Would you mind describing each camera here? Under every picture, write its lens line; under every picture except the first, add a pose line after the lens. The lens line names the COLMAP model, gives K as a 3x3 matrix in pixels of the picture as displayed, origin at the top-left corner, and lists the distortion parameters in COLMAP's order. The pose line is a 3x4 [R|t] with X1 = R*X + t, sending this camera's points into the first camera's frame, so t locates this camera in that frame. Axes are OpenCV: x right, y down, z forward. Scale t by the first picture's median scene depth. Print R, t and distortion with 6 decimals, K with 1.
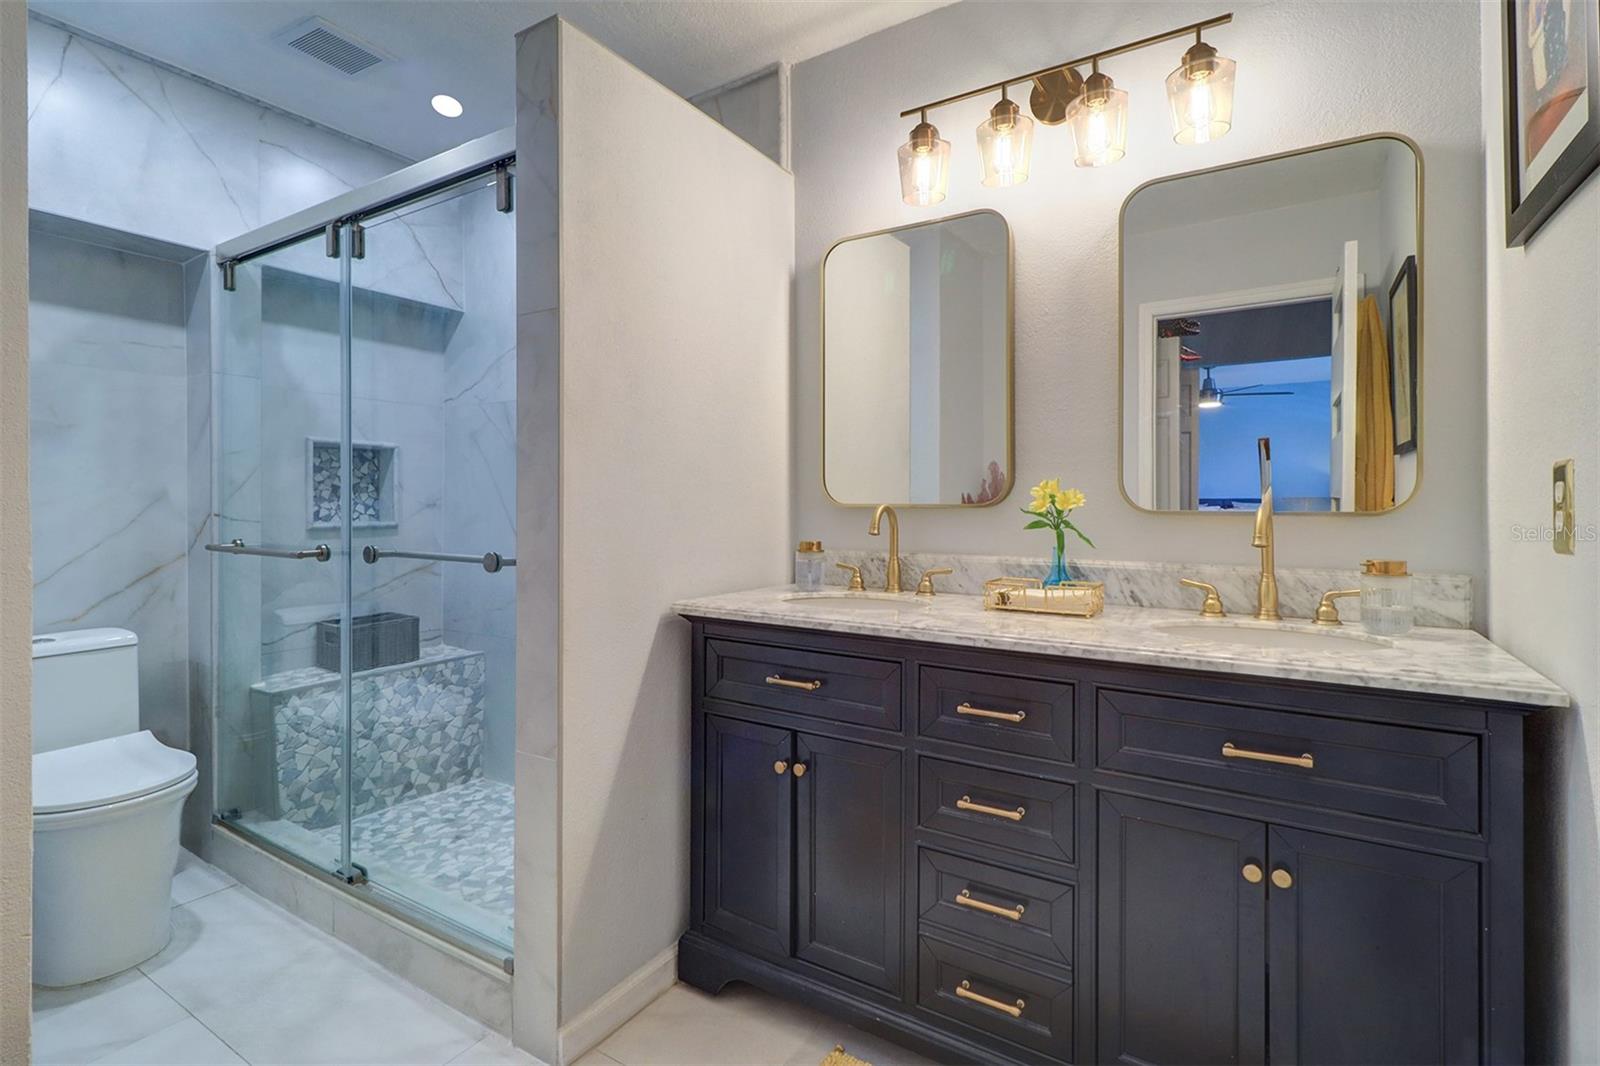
lens RADIAL K [[778.9, 0, 807.6], [0, 778.9, 504.6], [0, 0, 1]] dist [-0.001974, -0.000676]
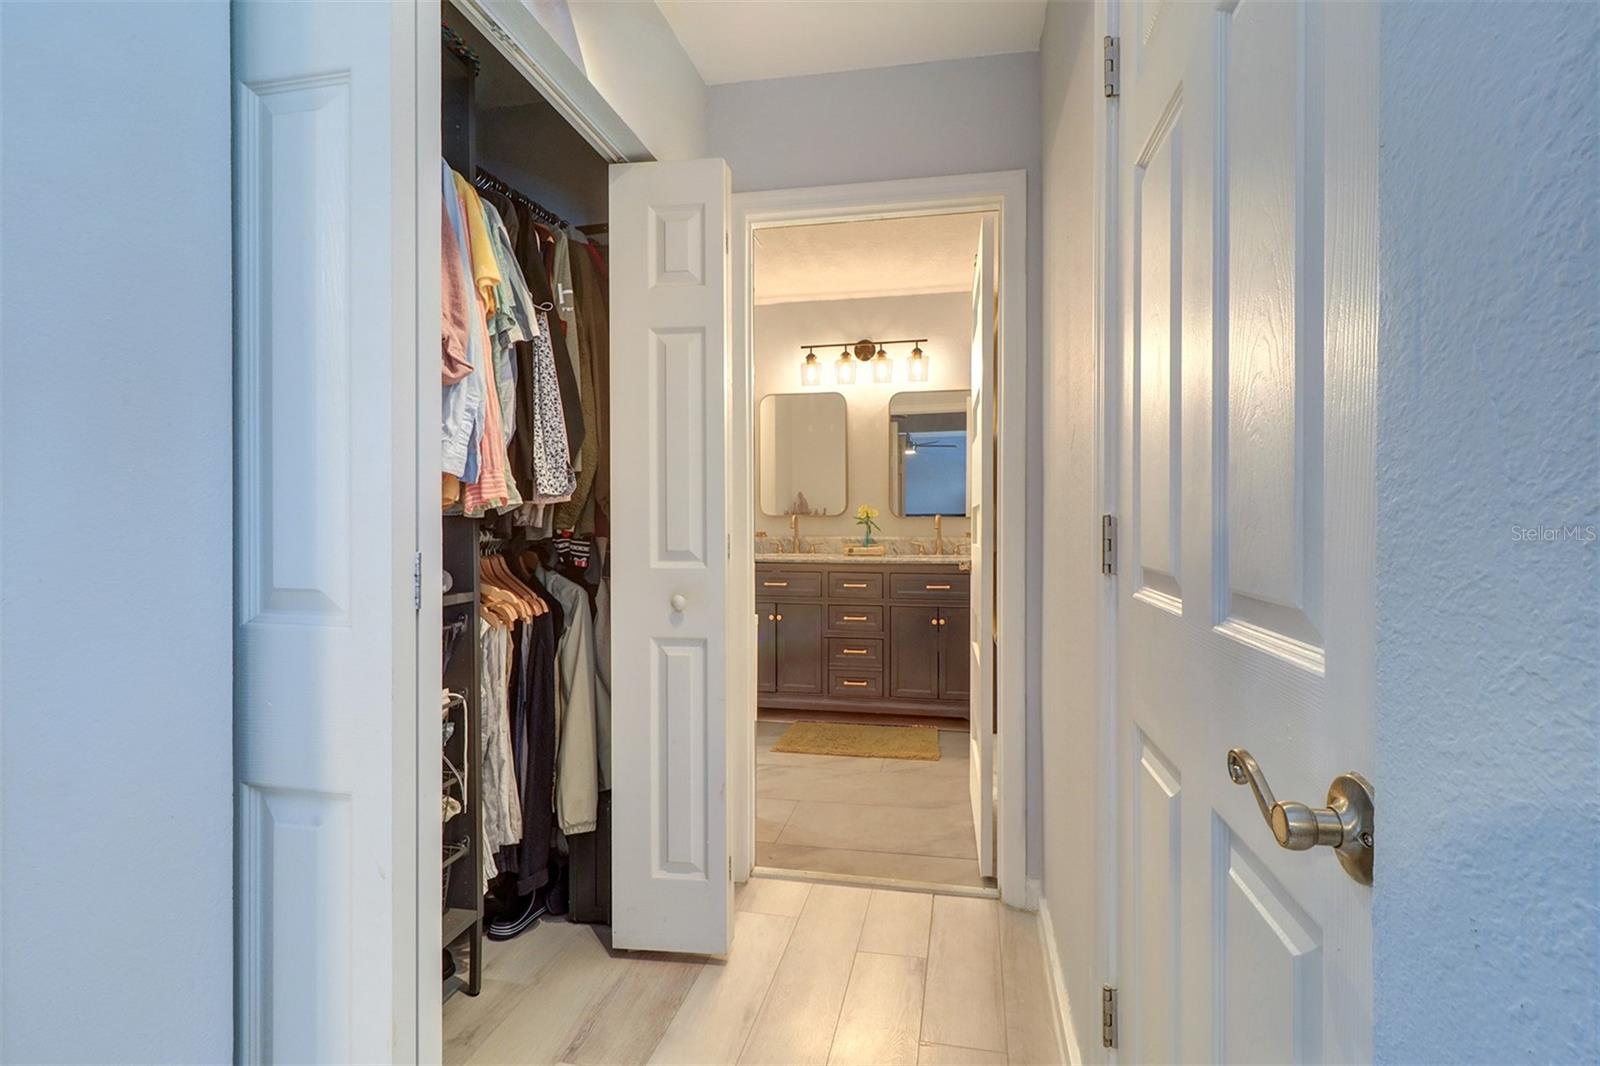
lens RADIAL K [[778.9, 0, 807.6], [0, 778.9, 504.6], [0, 0, 1]] dist [-0.001974, -0.000676]
pose [[0.937389, 0.007700, 0.348199, -0.740993], [-0.000937, 0.999808, -0.019587, 0.016207], [-0.348283, 0.018034, 0.937216, -1.307141]]
